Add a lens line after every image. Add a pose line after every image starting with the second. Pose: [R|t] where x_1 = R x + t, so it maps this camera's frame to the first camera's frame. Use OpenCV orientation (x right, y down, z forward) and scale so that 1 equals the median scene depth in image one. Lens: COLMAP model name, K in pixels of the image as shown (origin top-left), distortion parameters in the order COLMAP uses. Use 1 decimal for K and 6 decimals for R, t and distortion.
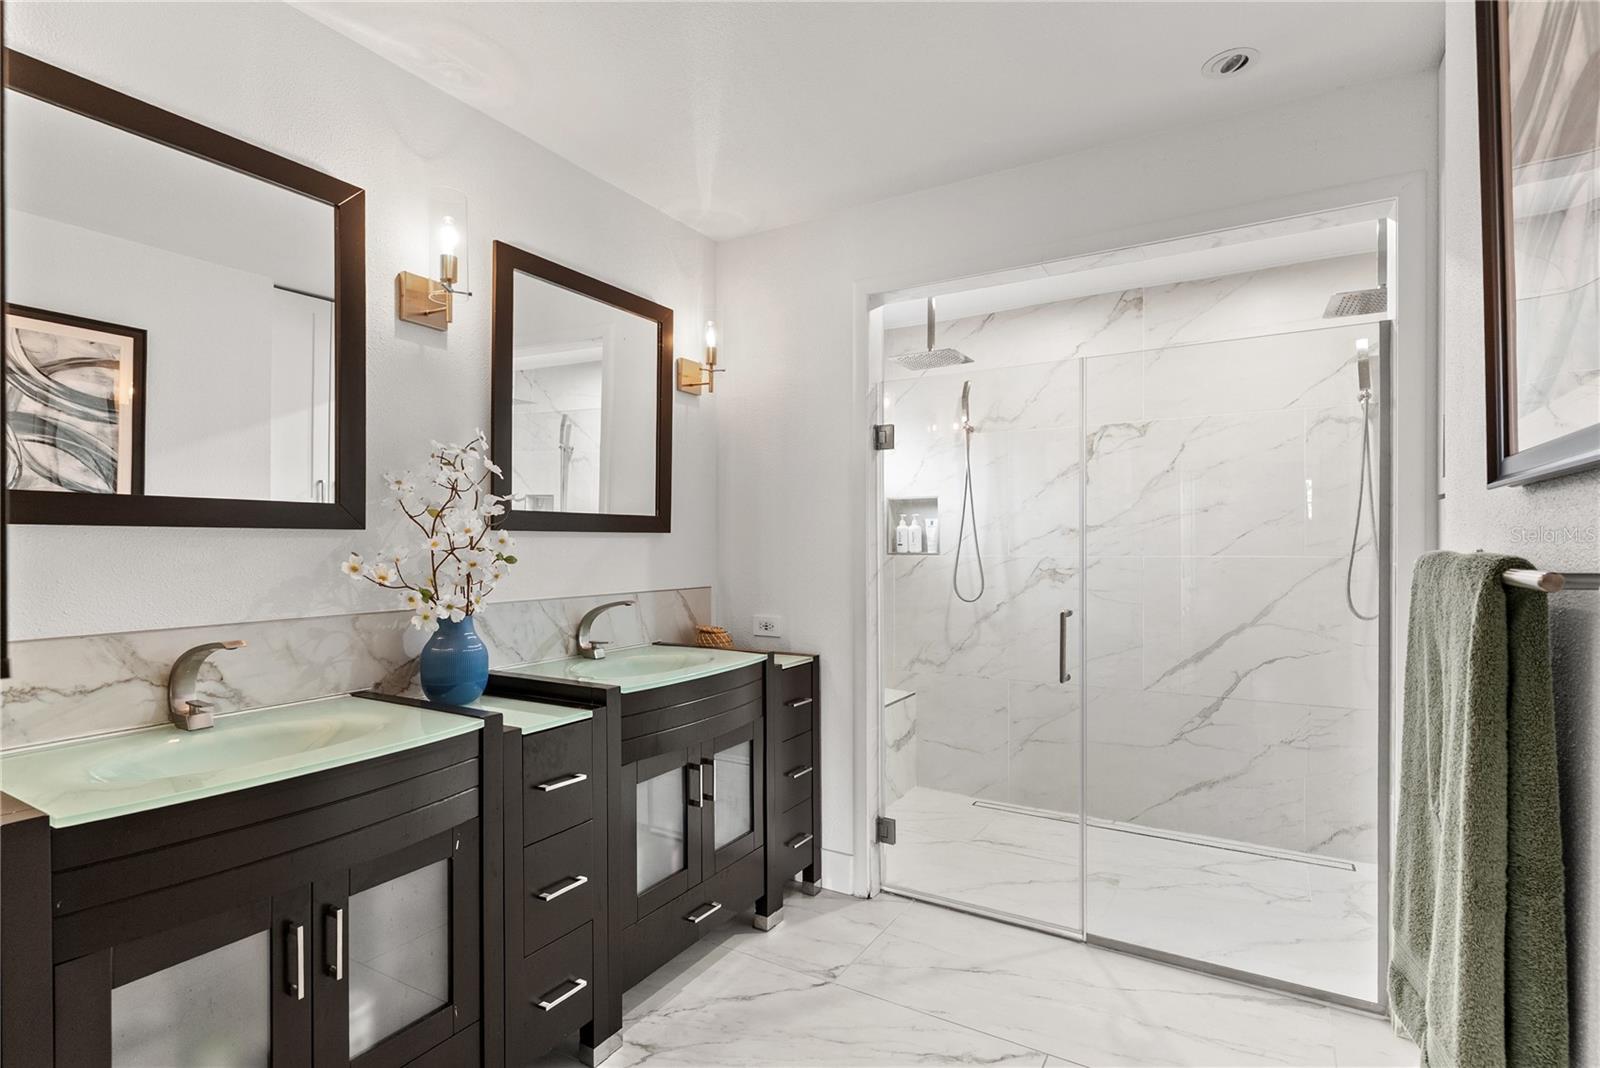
lens RADIAL K [[774.0, 0, 800.0], [0, 774.0, 534.0], [0, 0, 1]] dist [0.000323, -0.000088]
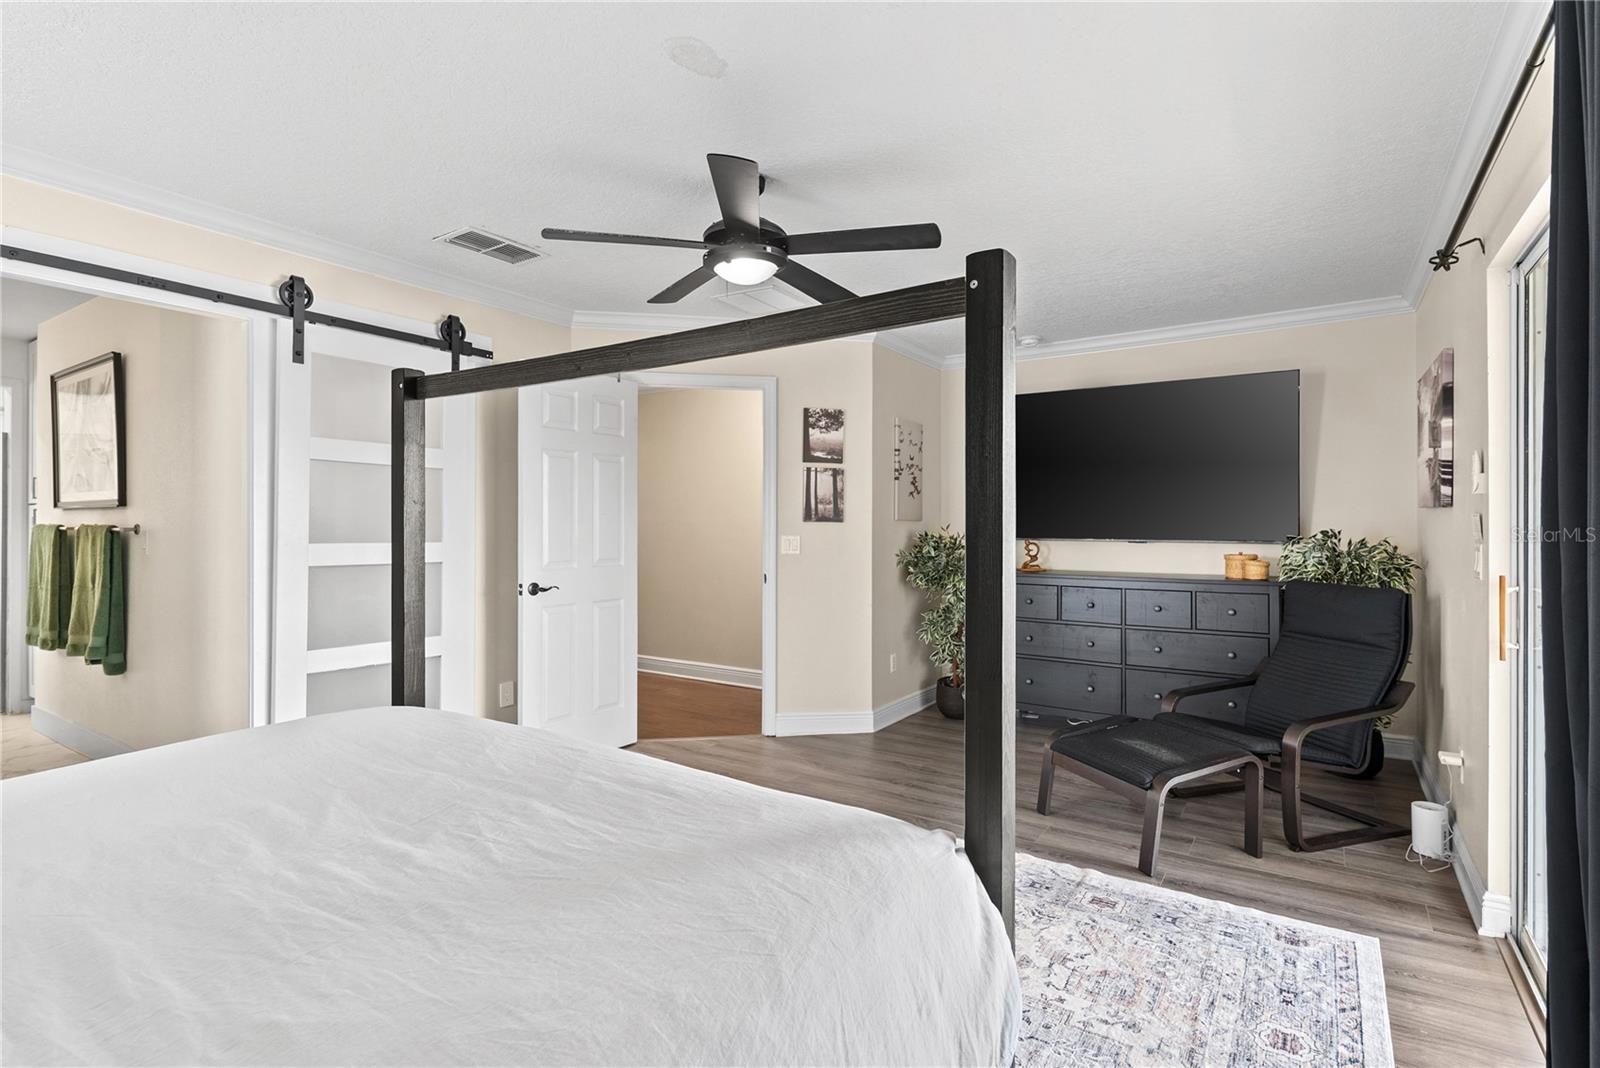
lens RADIAL K [[774.0, 0, 800.0], [0, 774.0, 534.0], [0, 0, 1]] dist [0.000323, -0.000088]
pose [[0.052957, -0.011687, 0.998528, -3.096871], [-0.010897, 0.999865, 0.012281, -0.019869], [-0.998537, -0.011531, 0.052823, -3.270079]]
